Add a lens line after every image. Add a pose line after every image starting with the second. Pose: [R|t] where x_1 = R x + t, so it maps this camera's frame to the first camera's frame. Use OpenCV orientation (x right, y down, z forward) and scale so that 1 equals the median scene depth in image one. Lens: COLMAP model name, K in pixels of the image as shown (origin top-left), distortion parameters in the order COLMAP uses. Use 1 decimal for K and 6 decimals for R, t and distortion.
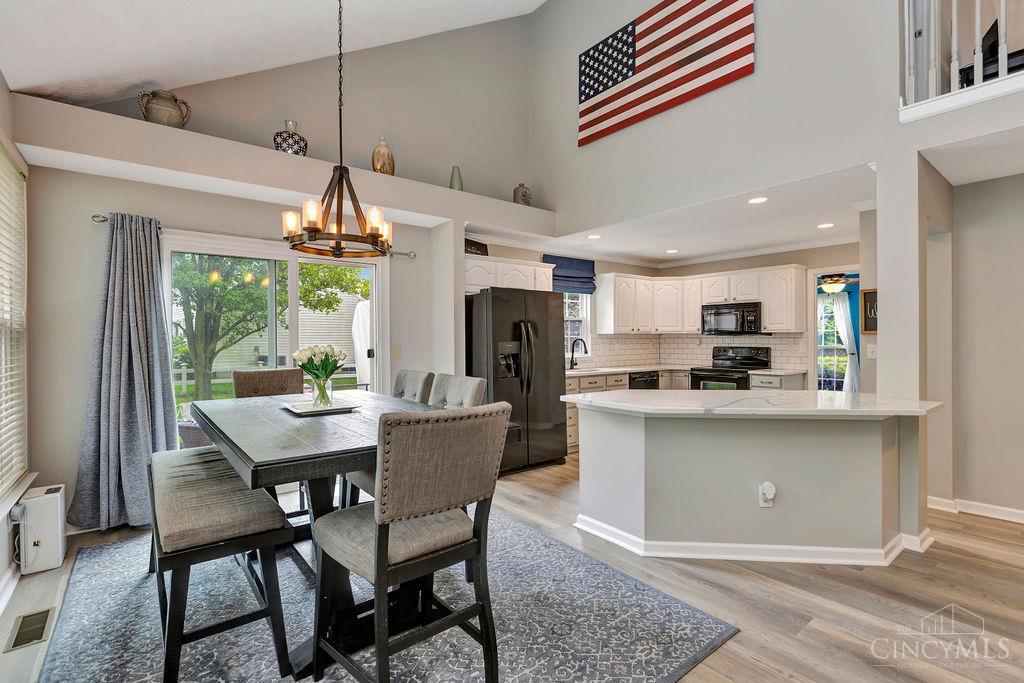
lens RADIAL K [[475.3, 0, 512.0], [0, 475.3, 341.5], [0, 0, 1]] dist [-0.001501, 0.000074]
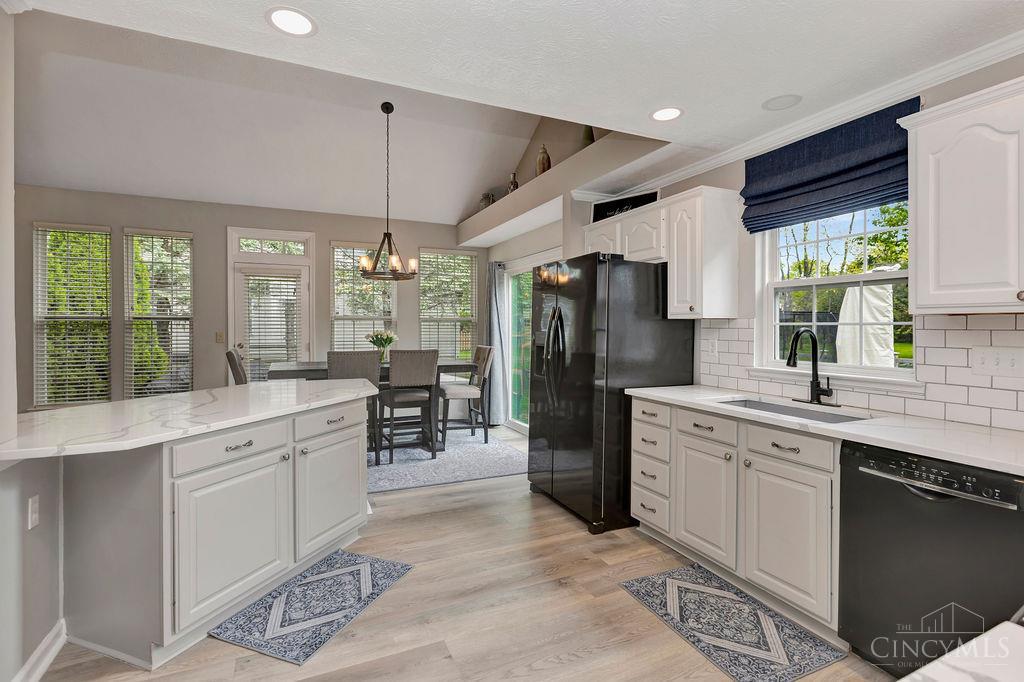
lens RADIAL K [[487.8, 0, 514.0], [0, 487.8, 327.3], [0, 0, 1]] dist [-0.000538, -0.000033]
pose [[-0.238185, 0.006415, -0.971199, 0.648502], [-0.004855, 0.999958, 0.007796, -0.009984], [0.971208, 0.006572, -0.238144, 0.921341]]
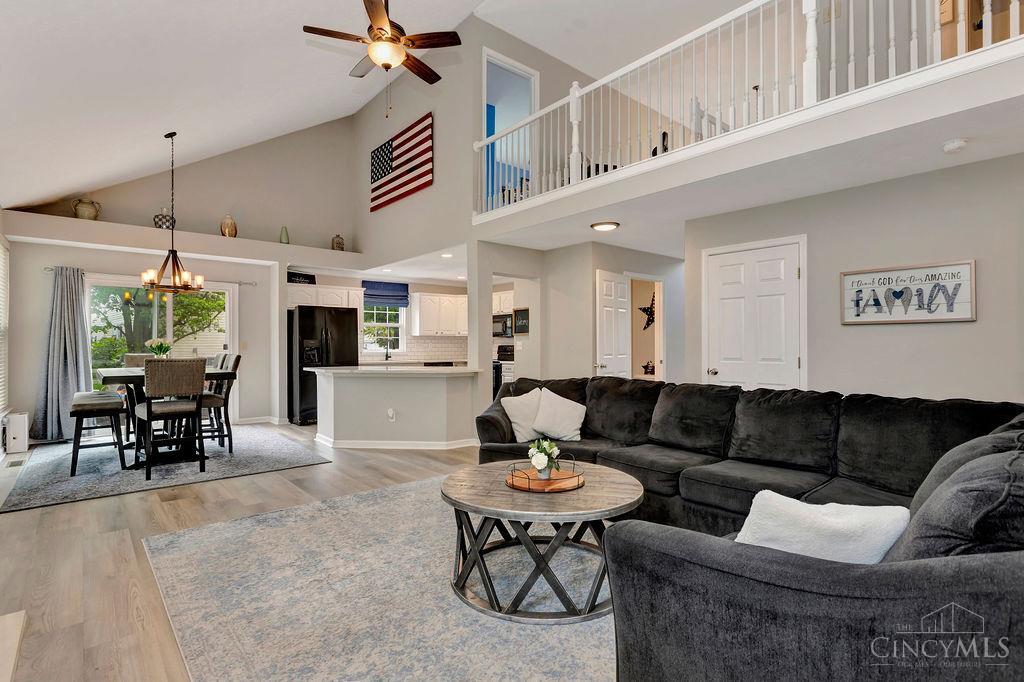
lens RADIAL K [[504.0, 0, 504.9], [0, 504.0, 343.8], [0, 0, 1]] dist [0.000483, 0.000261]
pose [[0.999799, 0.003365, 0.019787, 0.489075], [-0.003242, 0.999975, -0.006279, 0.018249], [-0.019807, 0.006213, 0.999785, -0.560282]]
